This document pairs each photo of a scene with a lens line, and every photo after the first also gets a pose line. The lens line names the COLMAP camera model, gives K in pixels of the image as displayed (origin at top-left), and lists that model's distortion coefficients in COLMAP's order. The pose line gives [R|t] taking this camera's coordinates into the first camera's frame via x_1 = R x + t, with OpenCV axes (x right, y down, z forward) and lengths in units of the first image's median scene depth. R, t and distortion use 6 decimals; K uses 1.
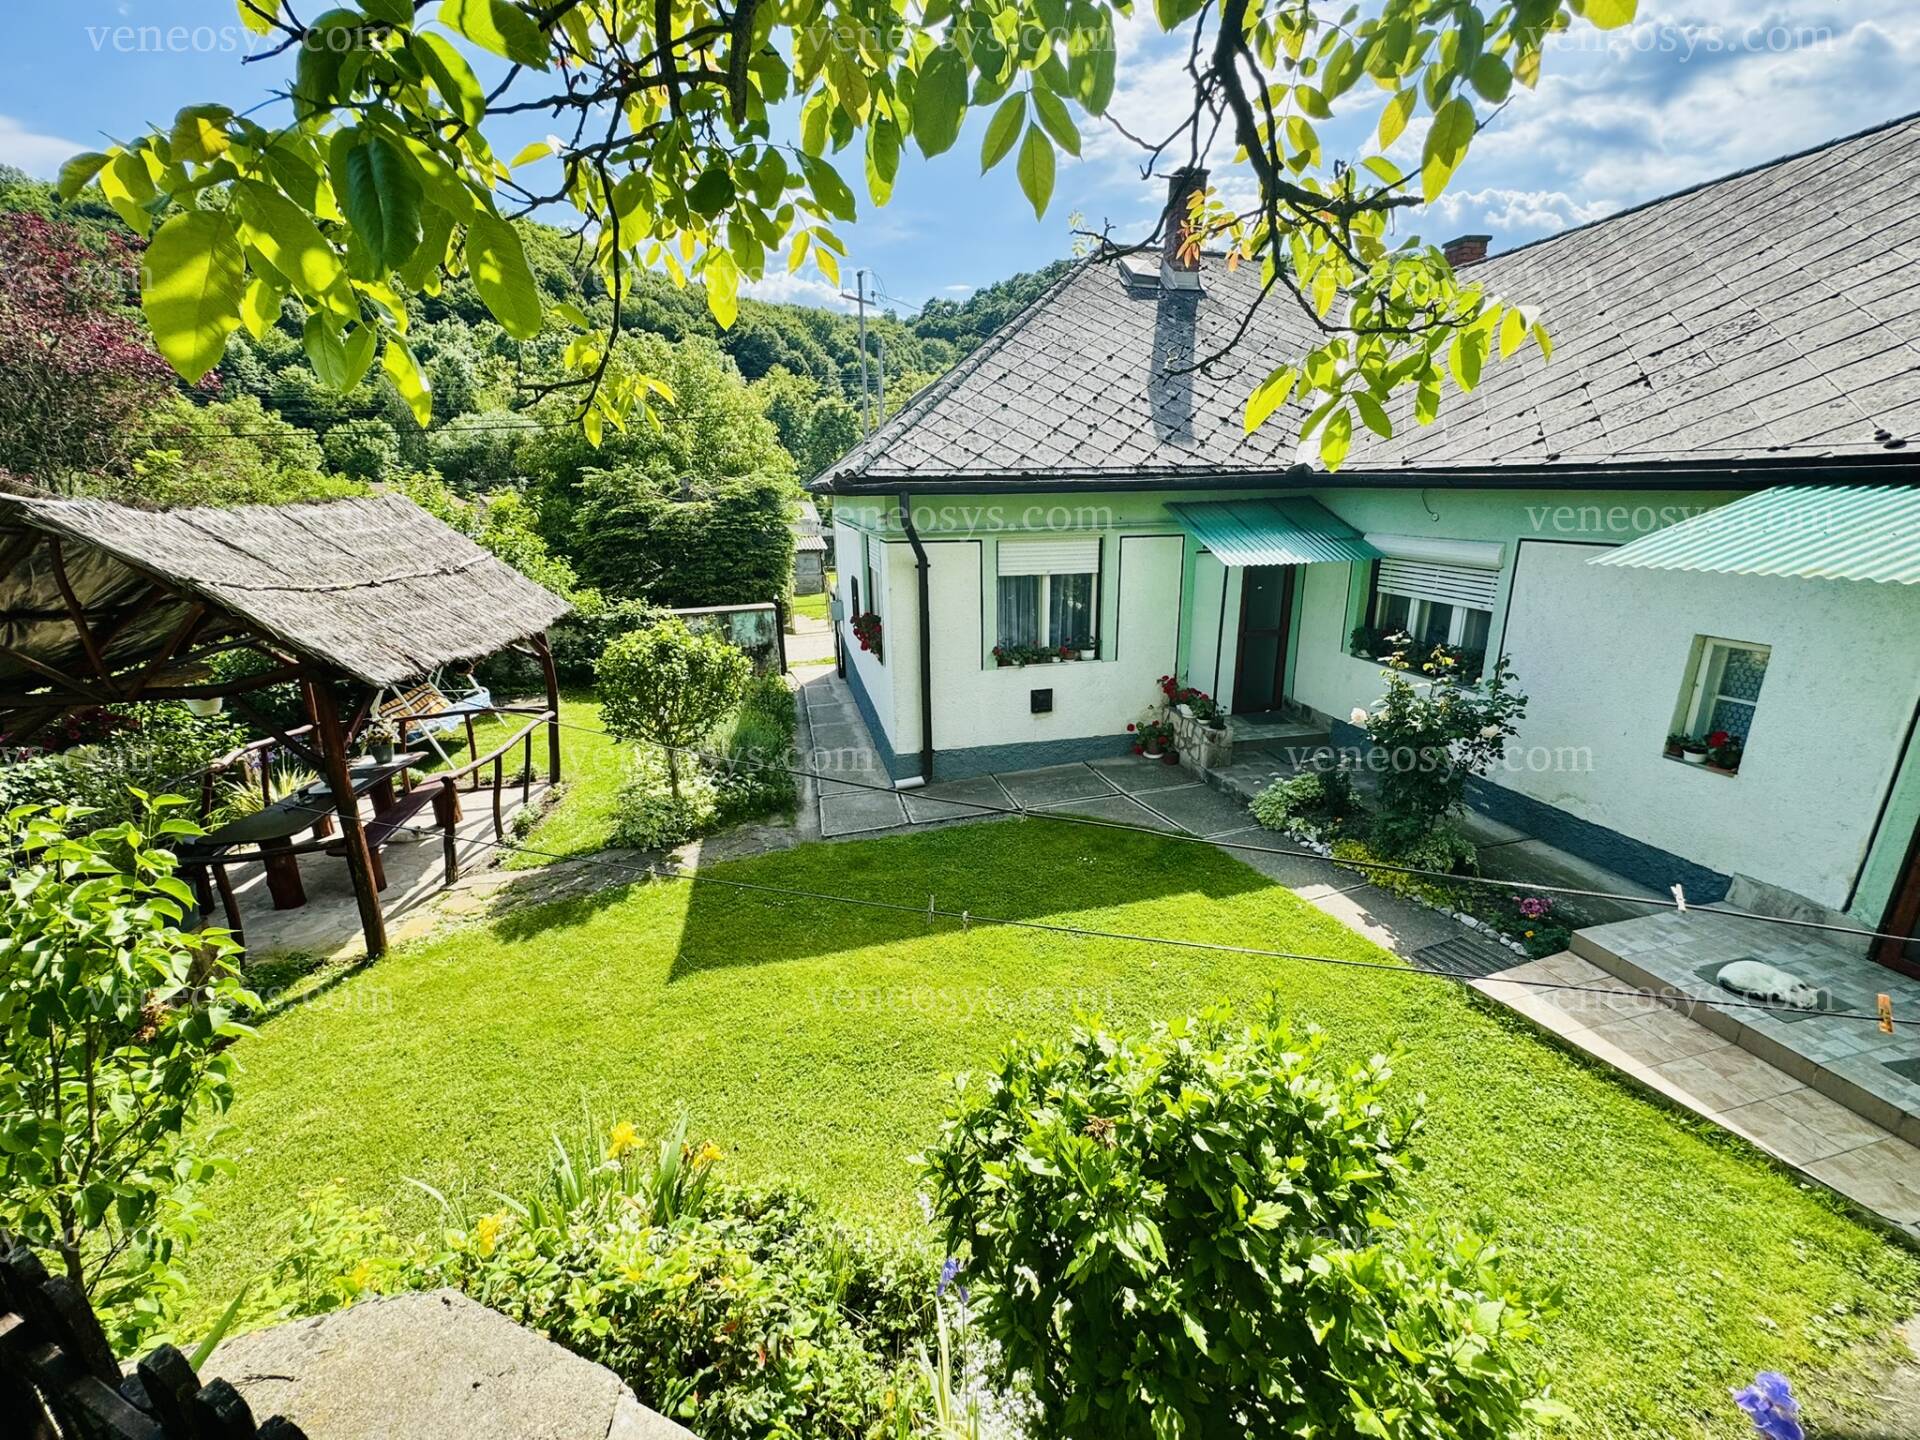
lens RADIAL K [[754.8, 0, 958.4], [0, 754.8, 718.4], [0, 0, 1]] dist [-0.000360, 0.000031]
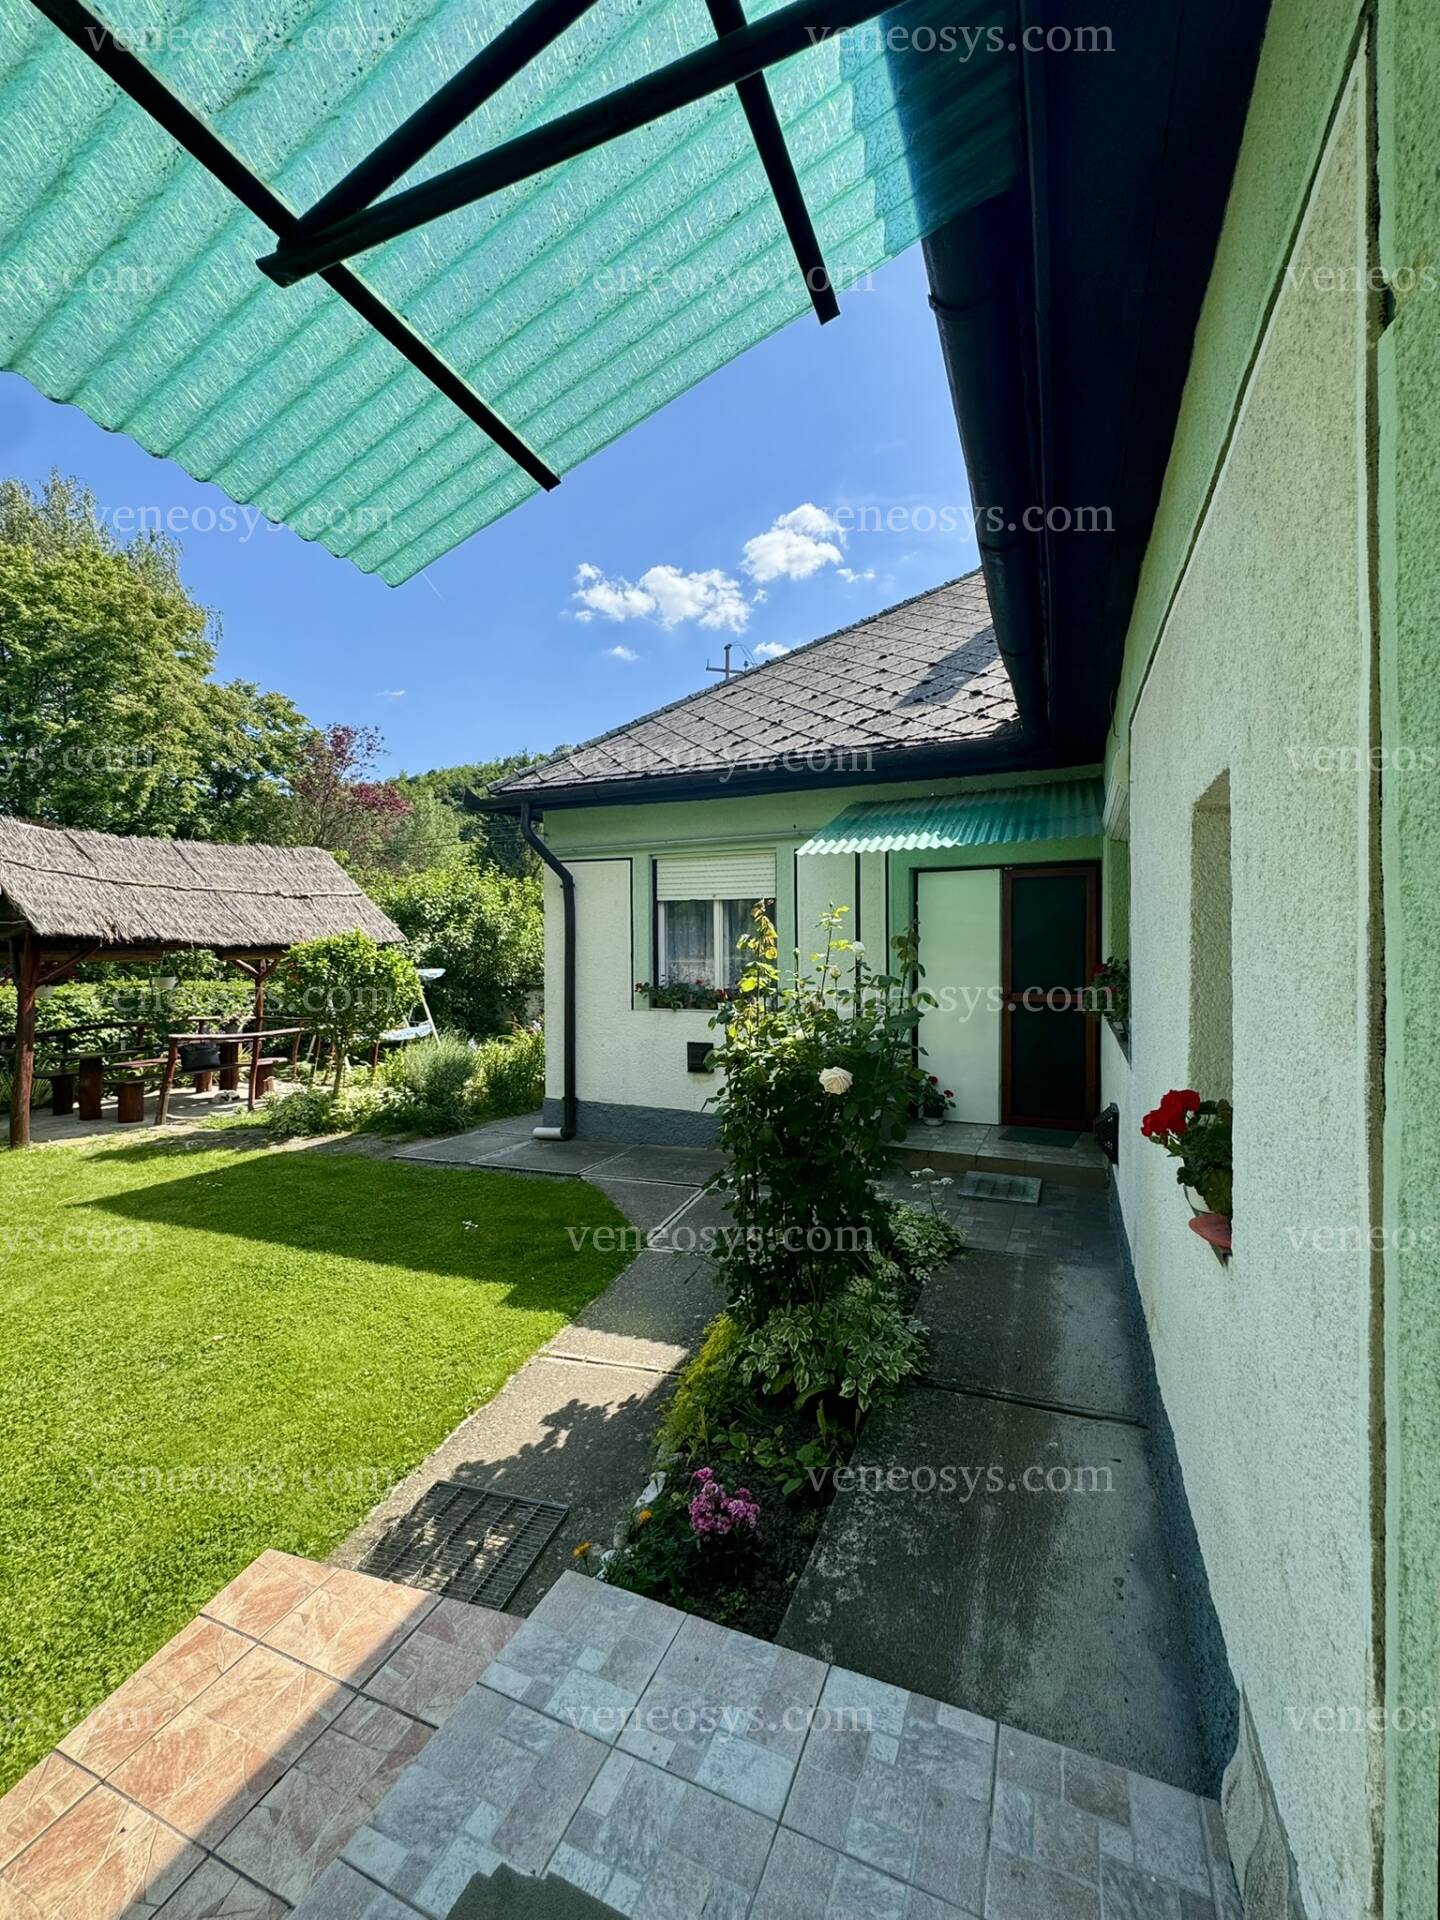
lens RADIAL K [[776.0, 0, 720.0], [0, 776.0, 960.0], [0, 0, 1]] dist [-0.001101, 0.000037]
pose [[0.800129, 0.020226, -0.599487, 0.619275], [-0.176139, 0.963292, -0.202590, 0.040217], [0.573384, 0.267691, 0.774320, 0.376685]]
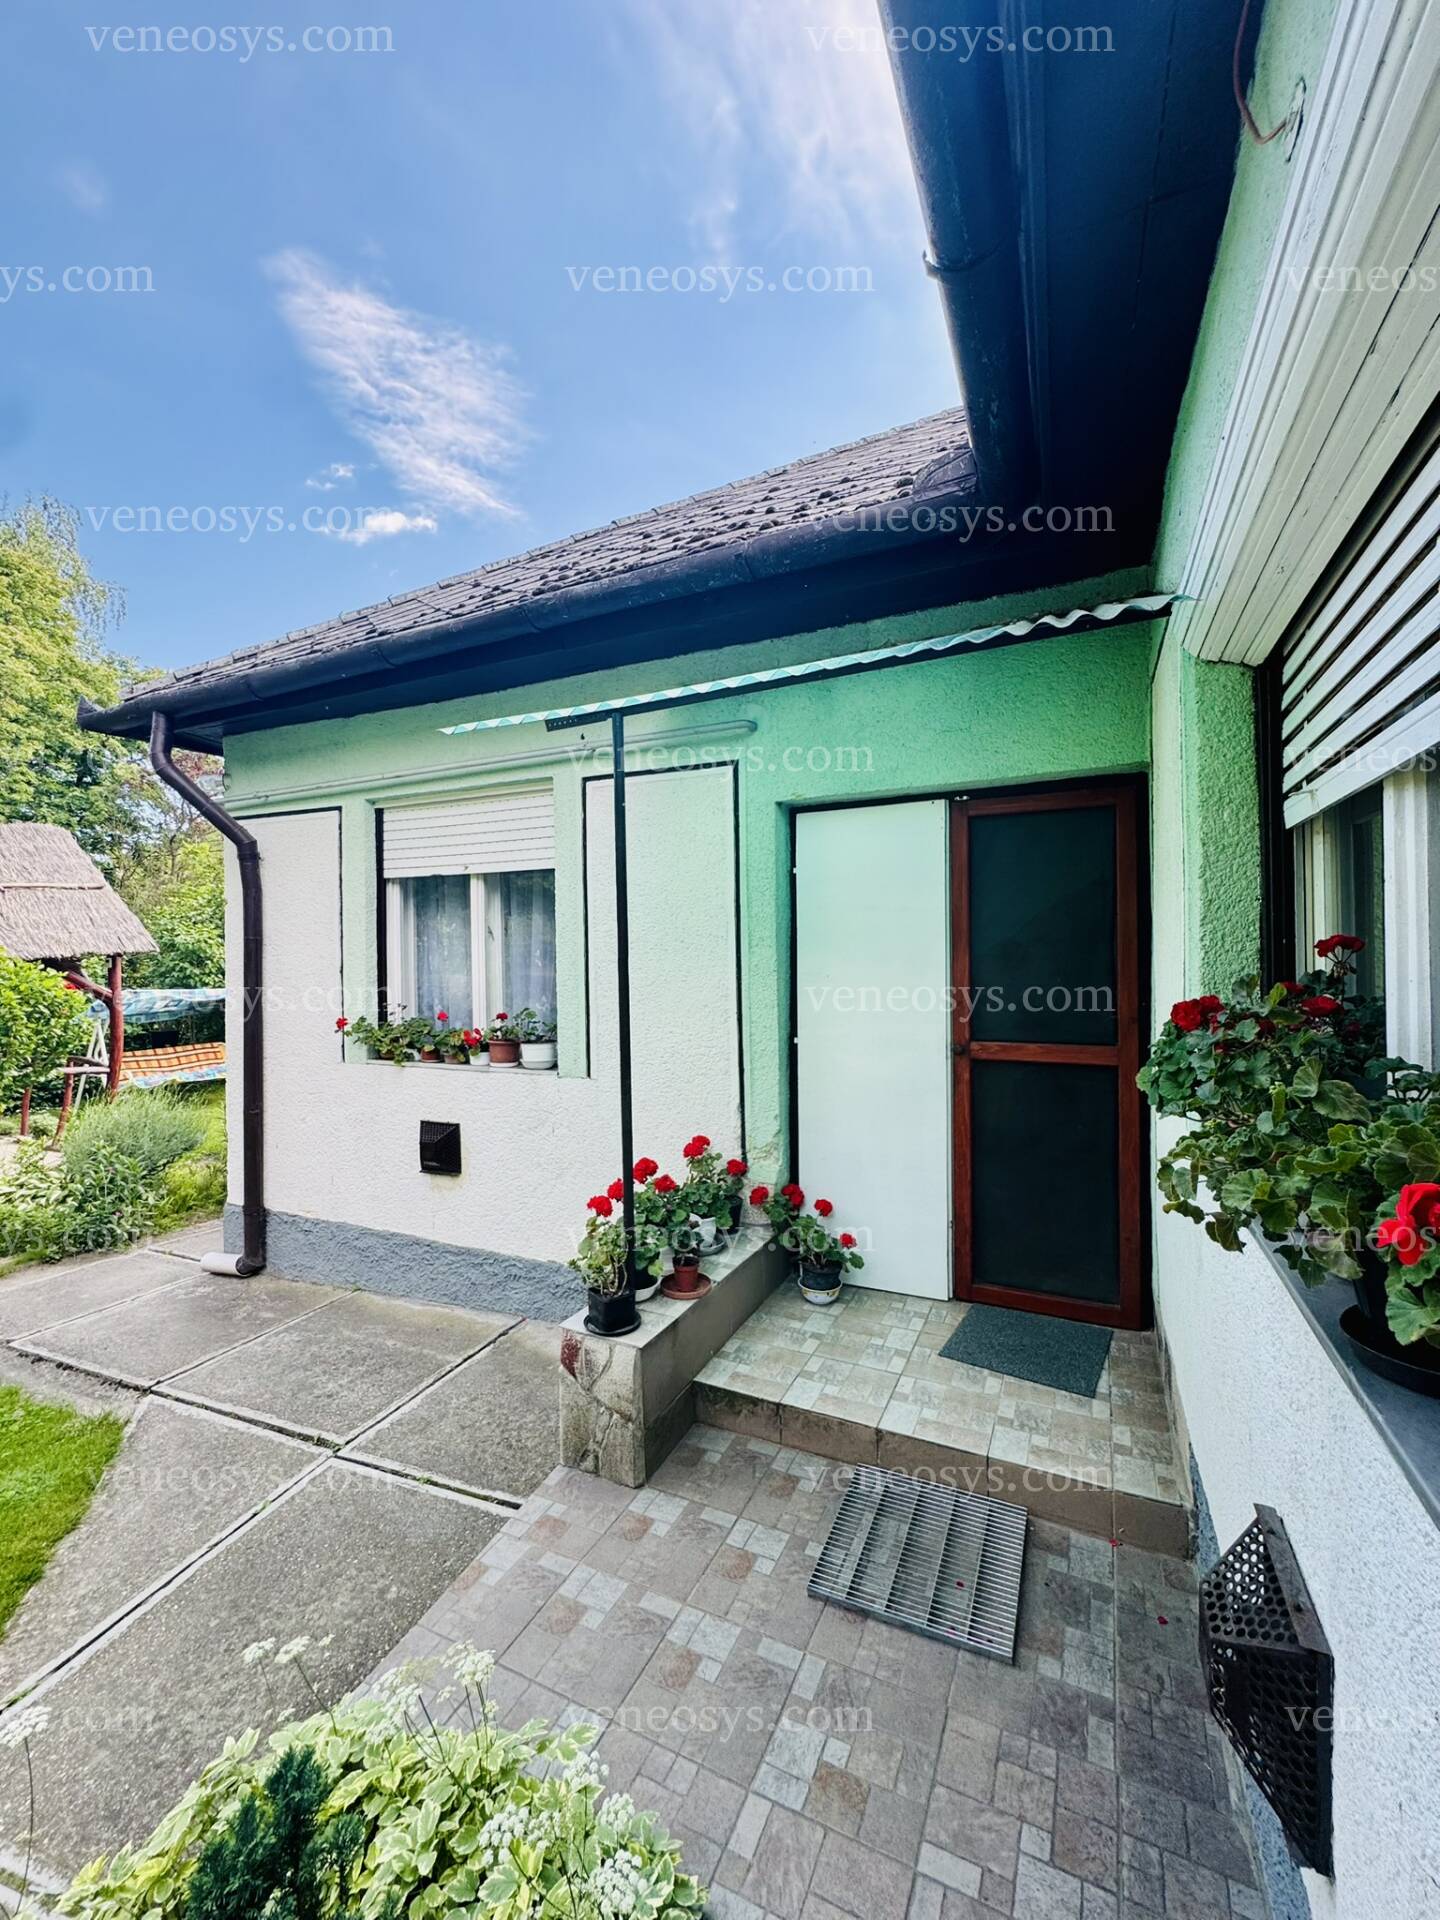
lens RADIAL K [[754.8, 0, 720.0], [0, 754.8, 960.0], [0, 0, 1]] dist [-0.000360, 0.000031]
pose [[0.790585, 0.007293, -0.612309, 0.528632], [-0.171228, 0.962674, -0.209617, -0.066420], [0.587925, 0.270564, 0.762325, 0.748431]]
